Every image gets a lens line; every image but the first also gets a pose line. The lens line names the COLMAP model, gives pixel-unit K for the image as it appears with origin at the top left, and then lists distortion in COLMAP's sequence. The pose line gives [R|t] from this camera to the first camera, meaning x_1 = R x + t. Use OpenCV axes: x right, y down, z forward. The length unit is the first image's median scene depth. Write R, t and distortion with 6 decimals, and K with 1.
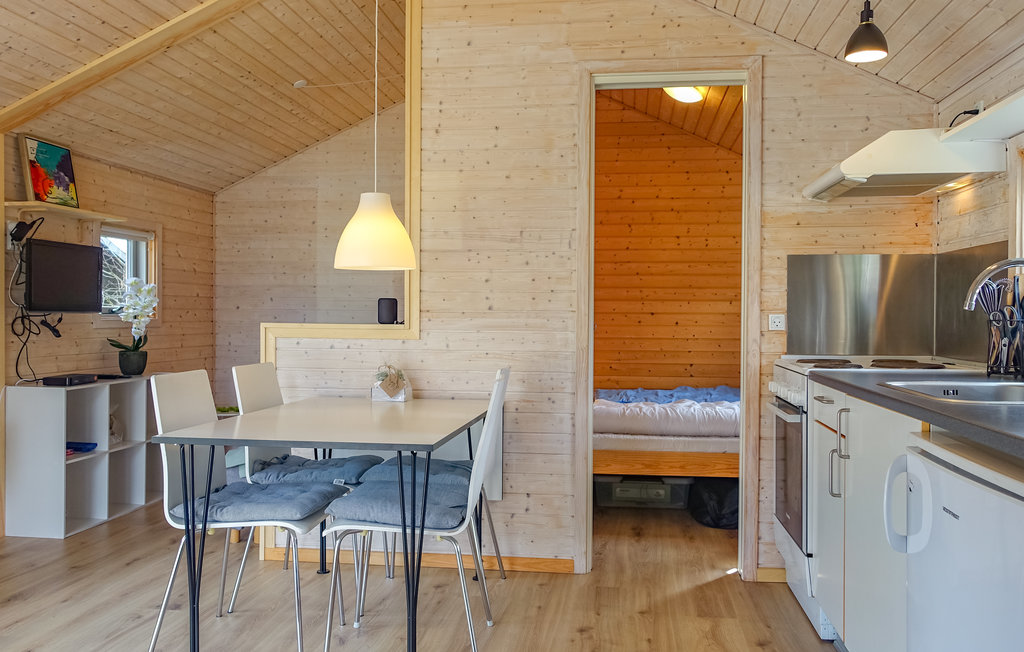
lens RADIAL K [[809.1, 0, 511.2], [0, 809.1, 322.7], [0, 0, 1]] dist [0.005010, 0.002724]
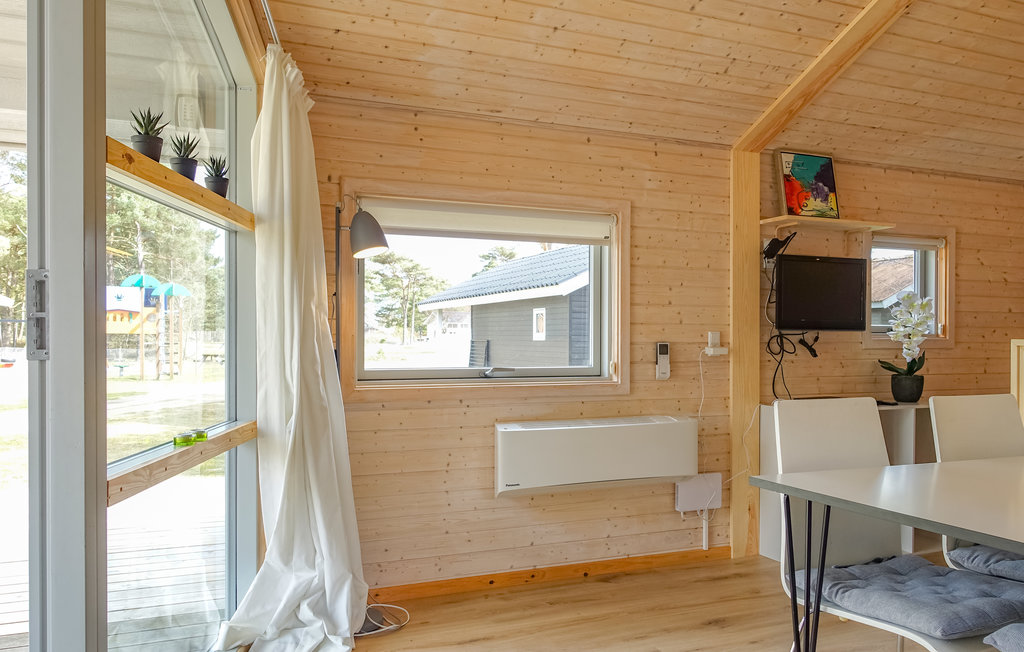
lens RADIAL K [[809.1, 0, 512.4], [0, 809.1, 344.1], [0, 0, 1]] dist [0.005010, 0.002724]
pose [[0.535908, 0.003203, -0.844270, 0.051648], [-0.007787, 0.999969, -0.001149, 0.006762], [0.844240, 0.007190, 0.535916, 0.193614]]
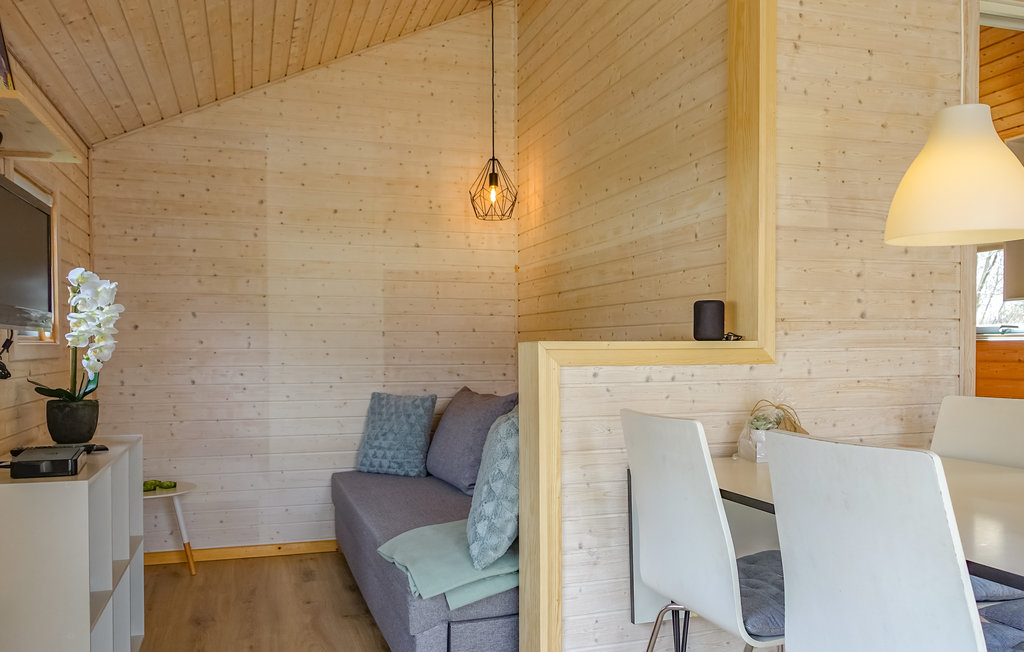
lens RADIAL K [[809.1, 0, 536.3], [0, 809.1, 364.6], [0, 0, 1]] dist [0.005010, 0.002724]
pose [[0.906002, -0.023778, 0.422604, -0.477176], [0.016387, 0.999643, 0.021113, 0.004150], [-0.422955, -0.012203, 0.906068, 0.412844]]
